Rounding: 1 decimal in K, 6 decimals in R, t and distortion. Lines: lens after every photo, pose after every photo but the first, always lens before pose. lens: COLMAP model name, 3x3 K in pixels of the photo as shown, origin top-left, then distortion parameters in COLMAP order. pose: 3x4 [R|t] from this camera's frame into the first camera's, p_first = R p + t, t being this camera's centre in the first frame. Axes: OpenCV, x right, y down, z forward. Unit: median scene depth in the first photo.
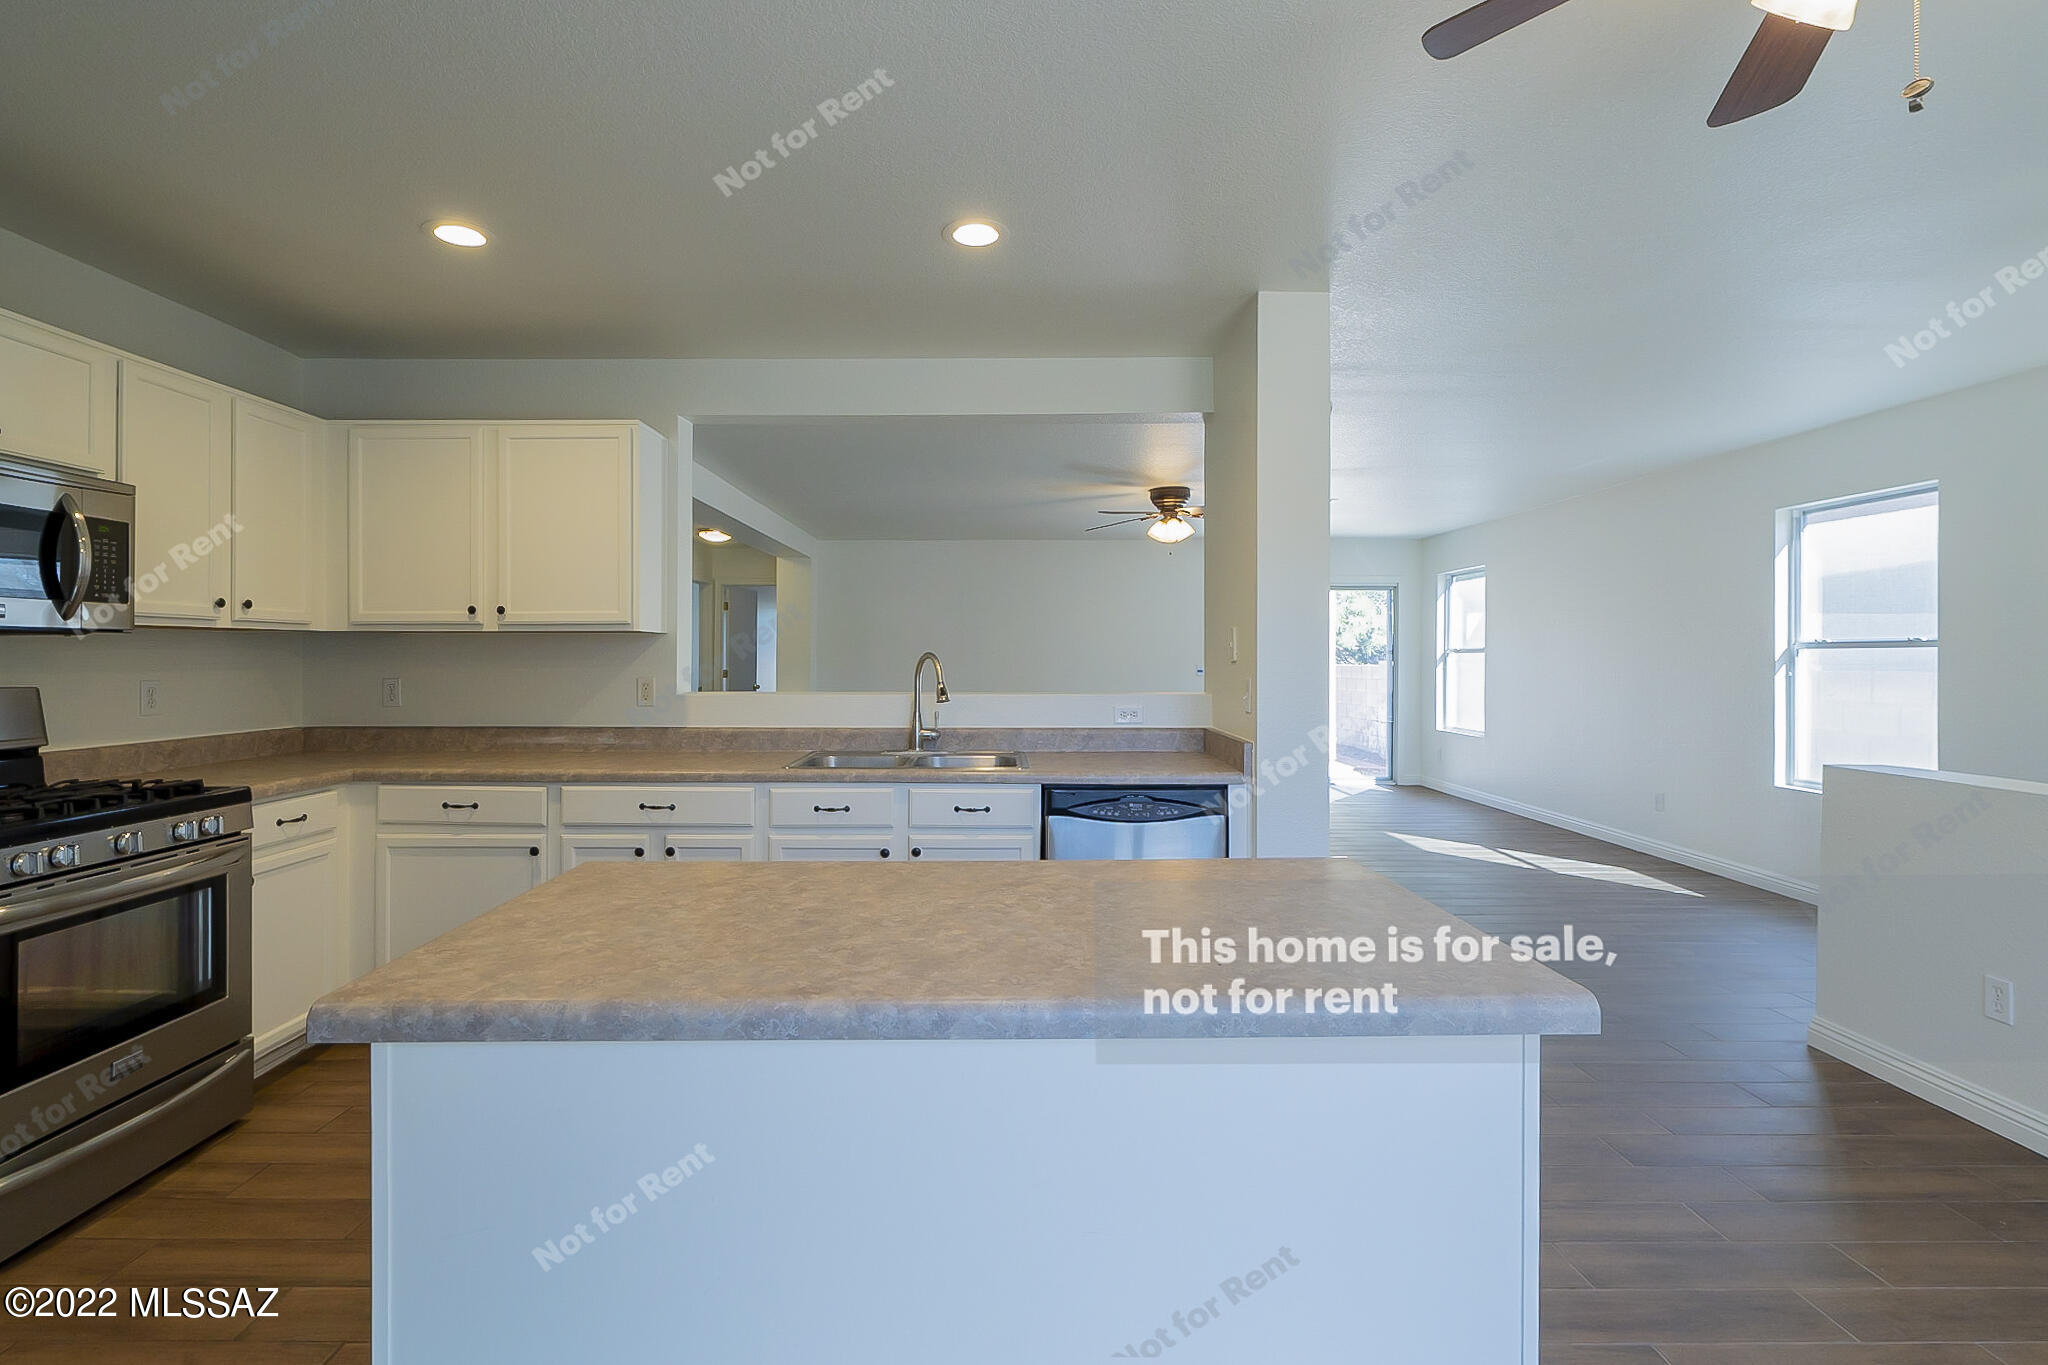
lens RADIAL K [[941.3, 0, 1018.3], [0, 941.3, 657.2], [0, 0, 1]] dist [-0.006070, 0.003282]
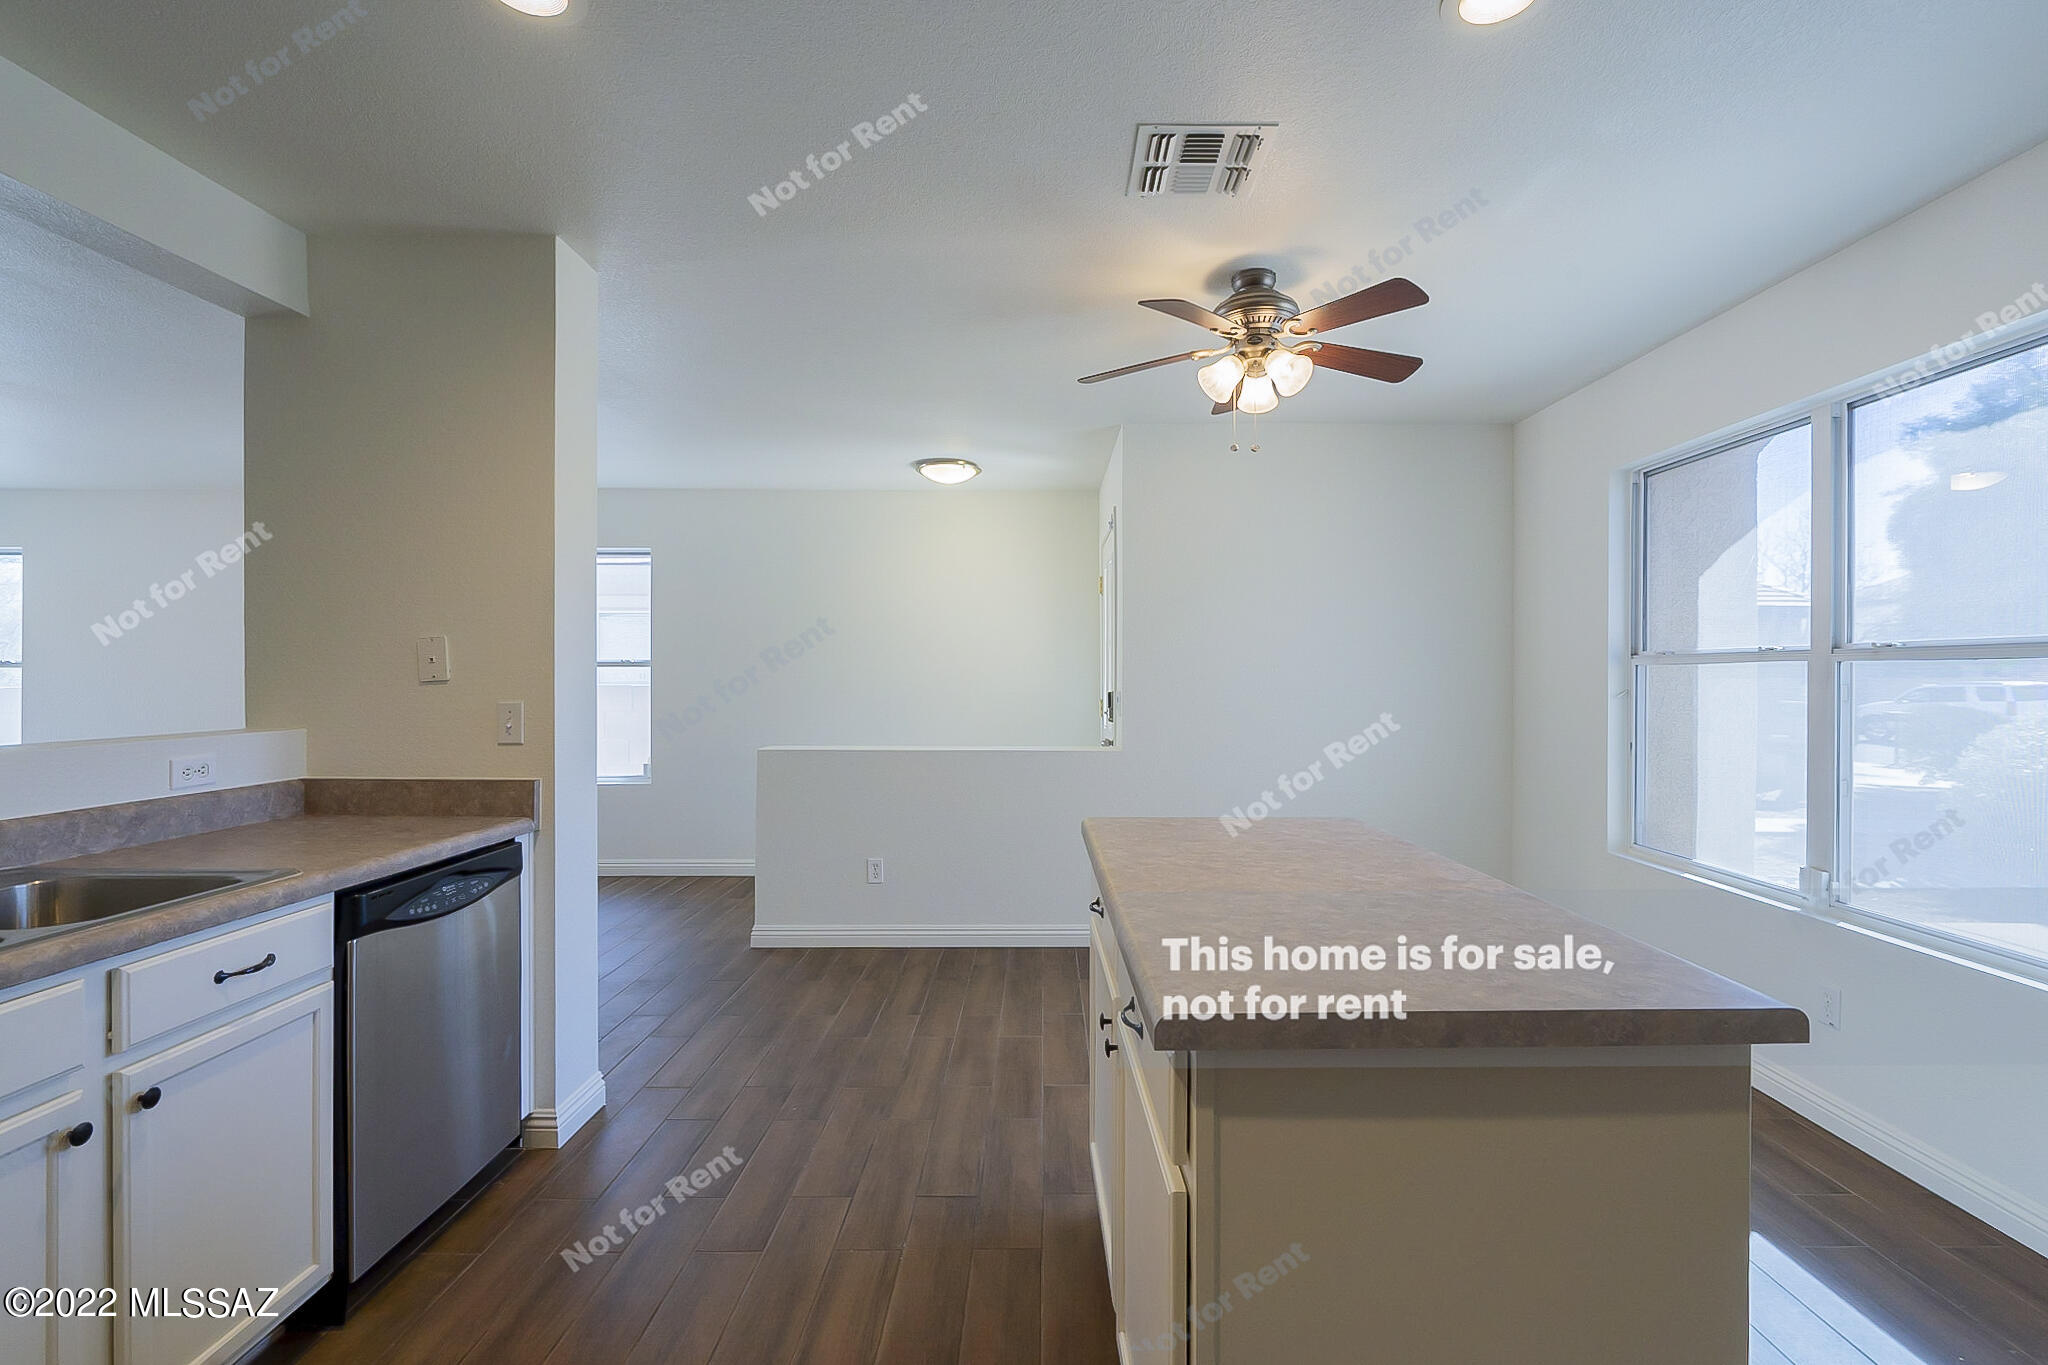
lens RADIAL K [[941.3, 0, 1036.1], [0, 941.3, 678.6], [0, 0, 1]] dist [-0.006070, 0.003282]
pose [[0.014111, -0.006954, 0.999876, -0.560914], [0.000132, 0.999976, 0.006953, -0.002235], [-0.999900, 0.000034, 0.014112, 0.556583]]
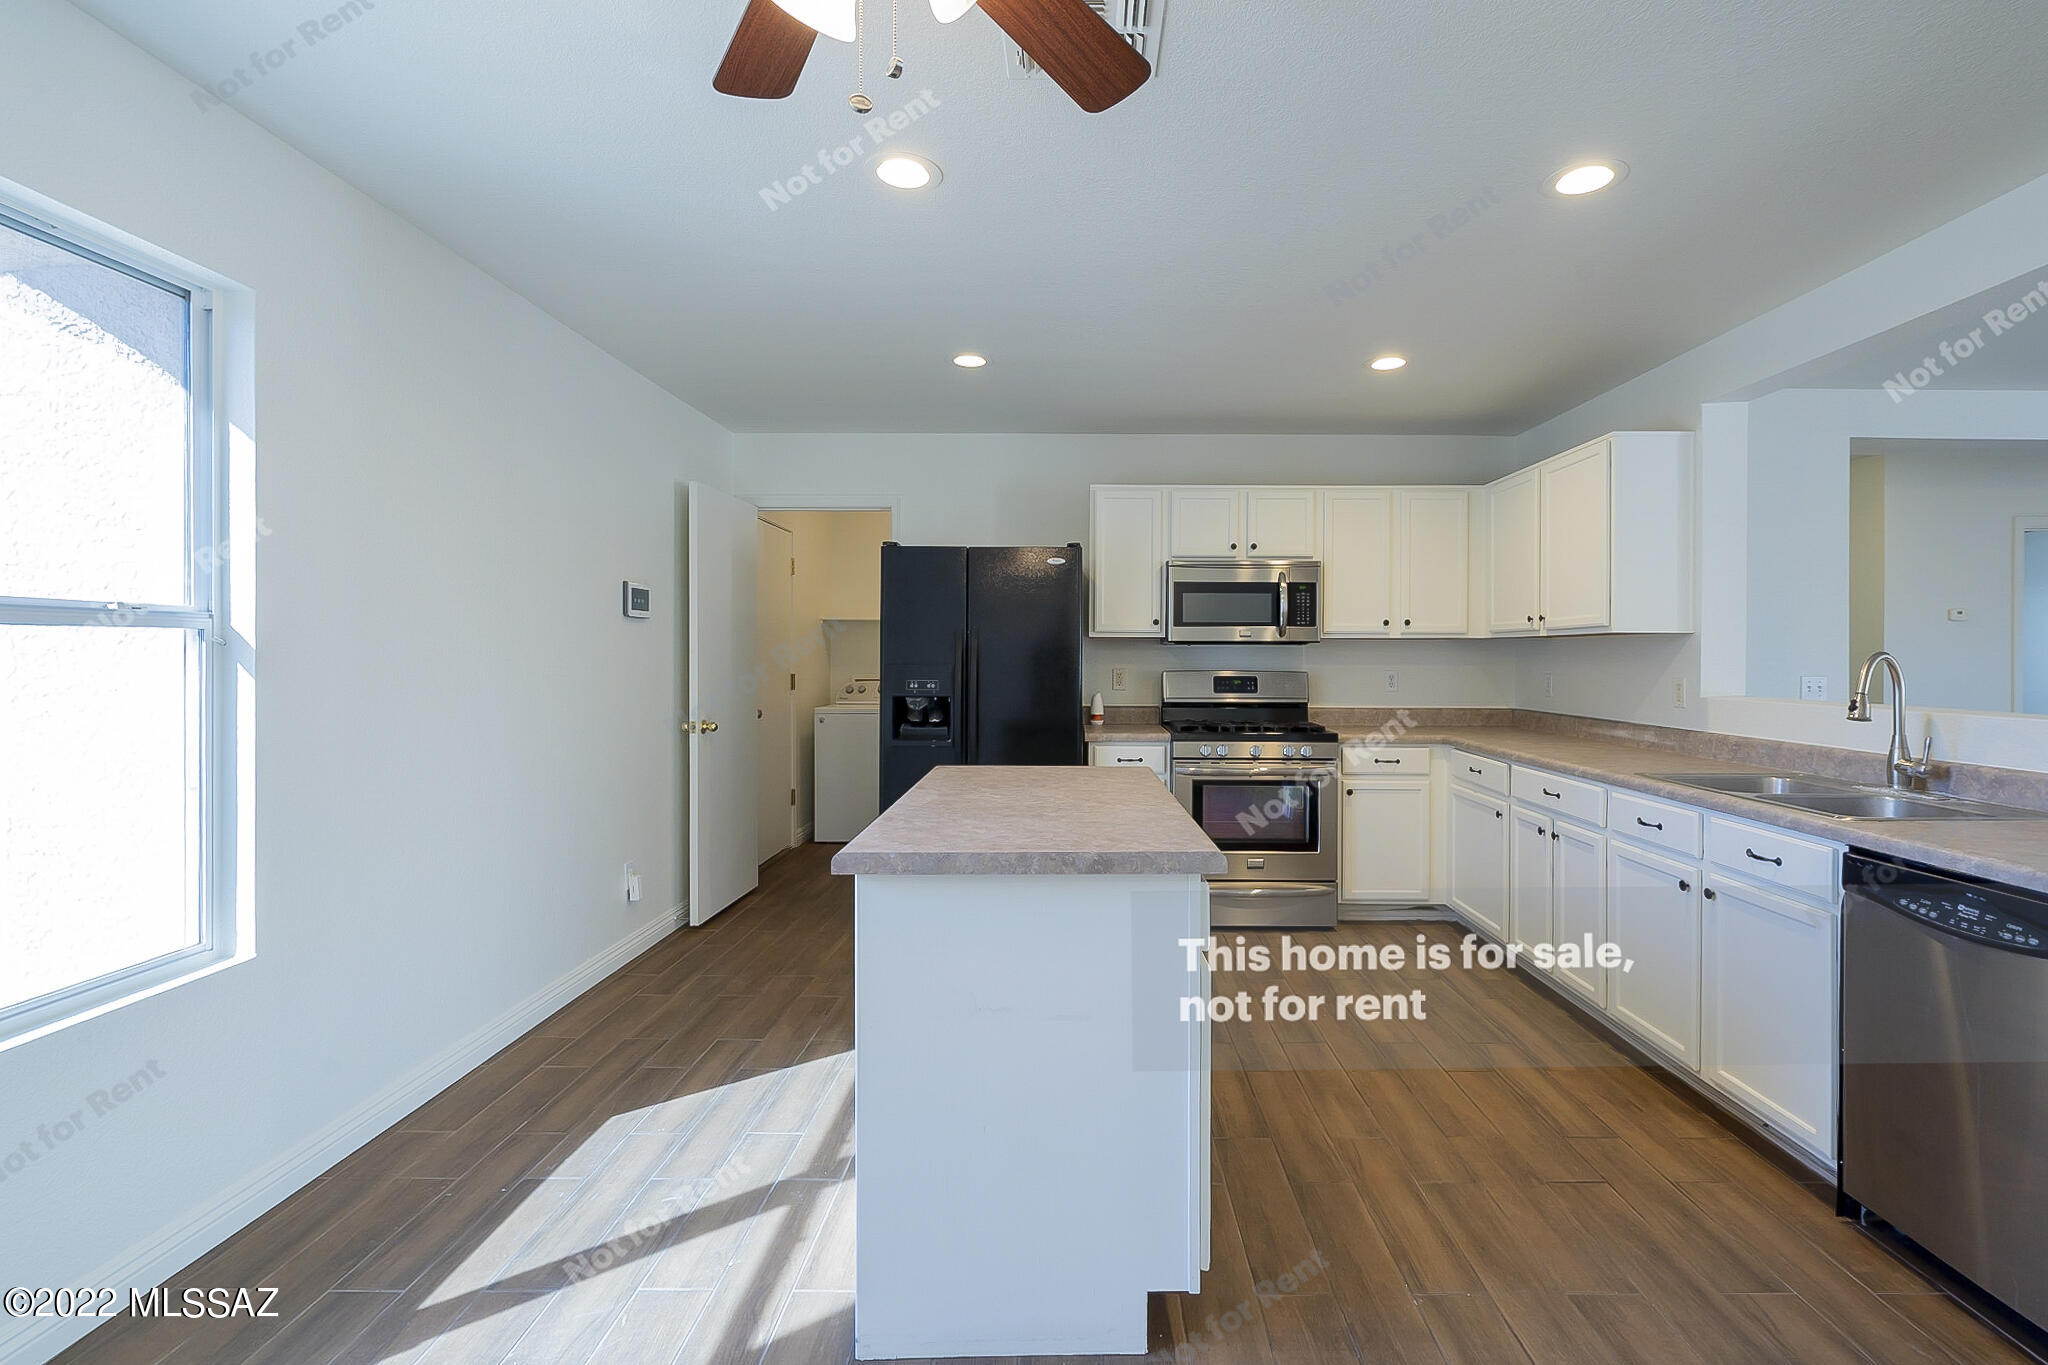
lens RADIAL K [[941.3, 0, 1075.2], [0, 941.3, 659.9], [0, 0, 1]] dist [-0.006070, 0.003282]
pose [[-0.009992, 0.004012, -0.999942, 0.713828], [-0.004951, 0.999979, 0.004062, 0.001772], [0.999938, 0.004992, -0.009972, 0.448879]]
